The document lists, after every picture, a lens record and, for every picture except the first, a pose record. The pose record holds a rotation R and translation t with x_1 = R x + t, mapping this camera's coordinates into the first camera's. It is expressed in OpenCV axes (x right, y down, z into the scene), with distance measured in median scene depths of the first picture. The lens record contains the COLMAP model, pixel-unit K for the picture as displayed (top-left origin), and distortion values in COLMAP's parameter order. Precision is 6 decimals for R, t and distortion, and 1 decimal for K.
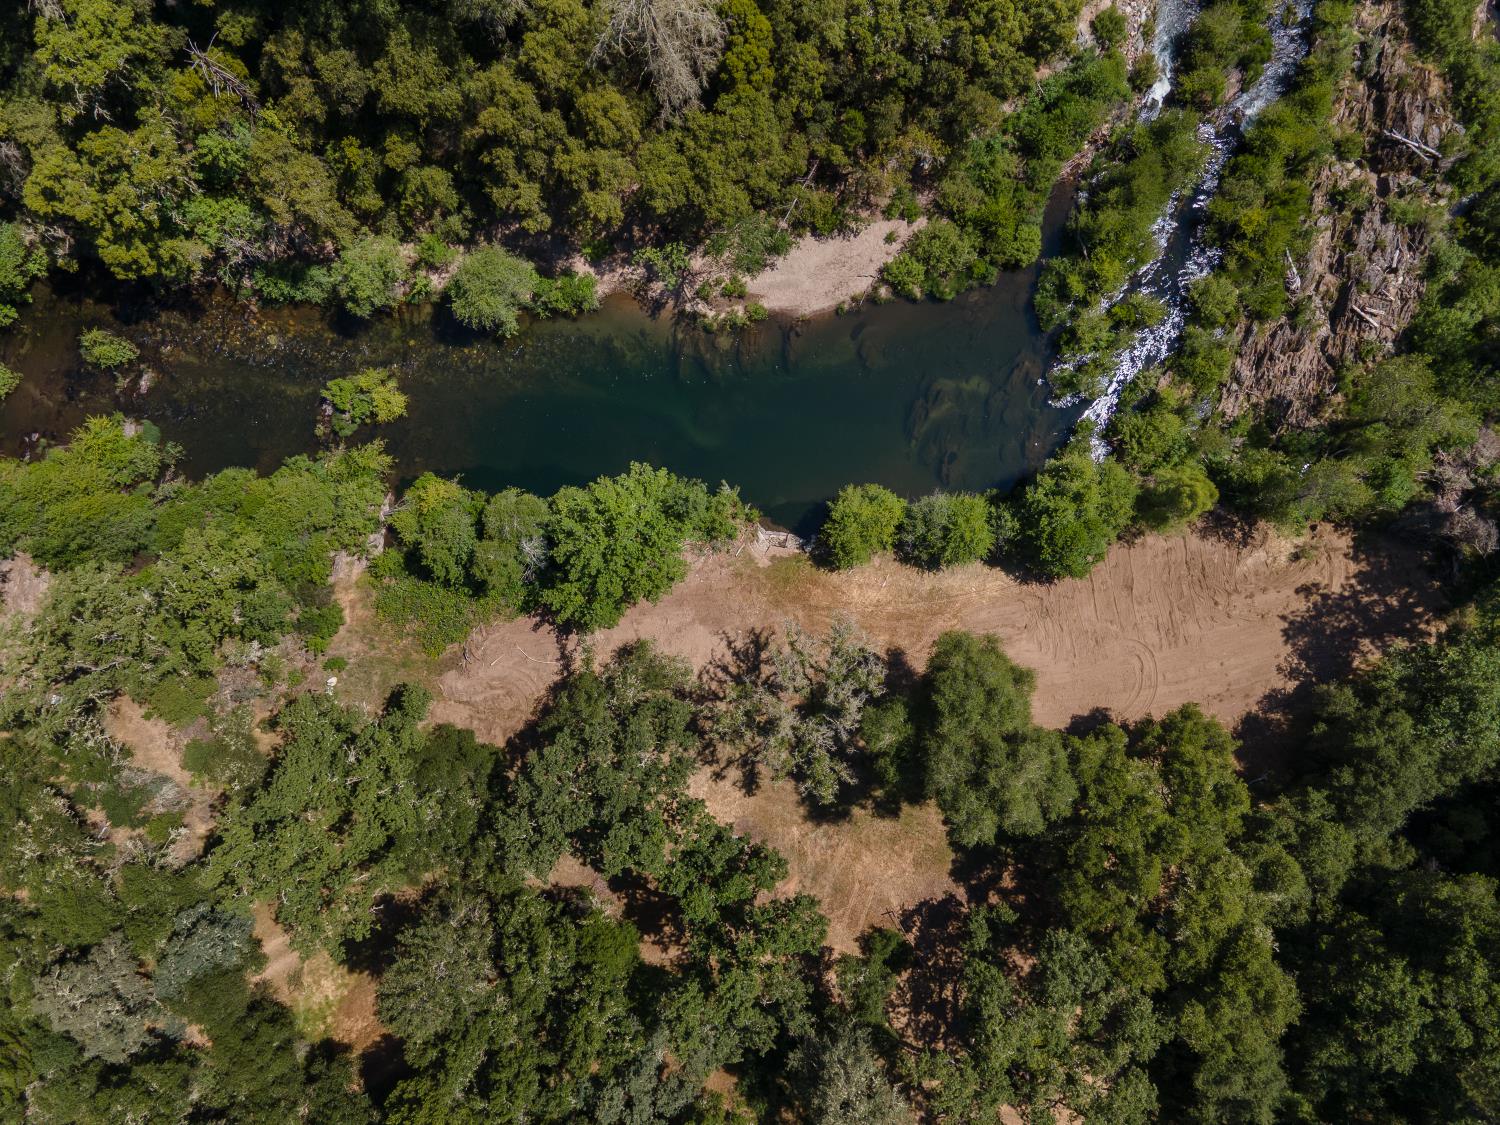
lens RADIAL K [[1124.6, 0, 746.8], [0, 1124.6, 566.6], [0, 0, 1]] dist [0.051111, 0.007448]
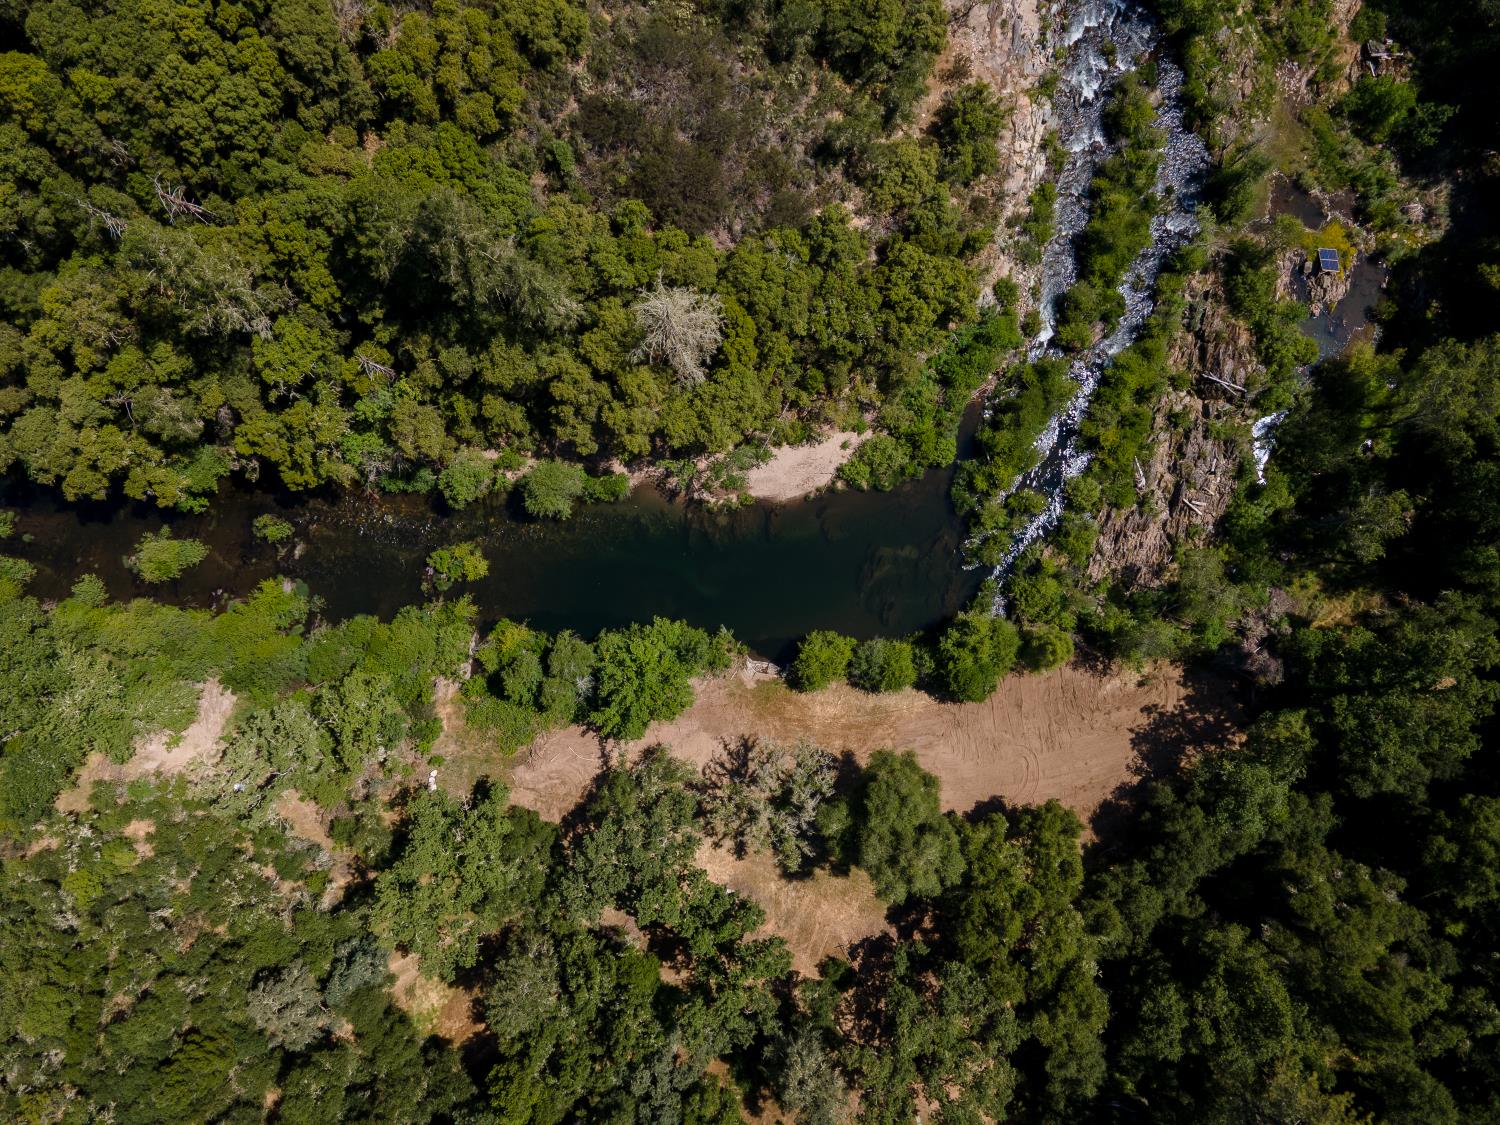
lens RADIAL K [[1124.6, 0, 745.4], [0, 1124.6, 569.3], [0, 0, 1]] dist [0.051111, 0.007448]
pose [[0.999983, 0.002621, -0.005252, 0.015710], [-0.002615, 0.999996, 0.001027, -0.150501], [0.005255, -0.001013, 0.999986, -0.369156]]
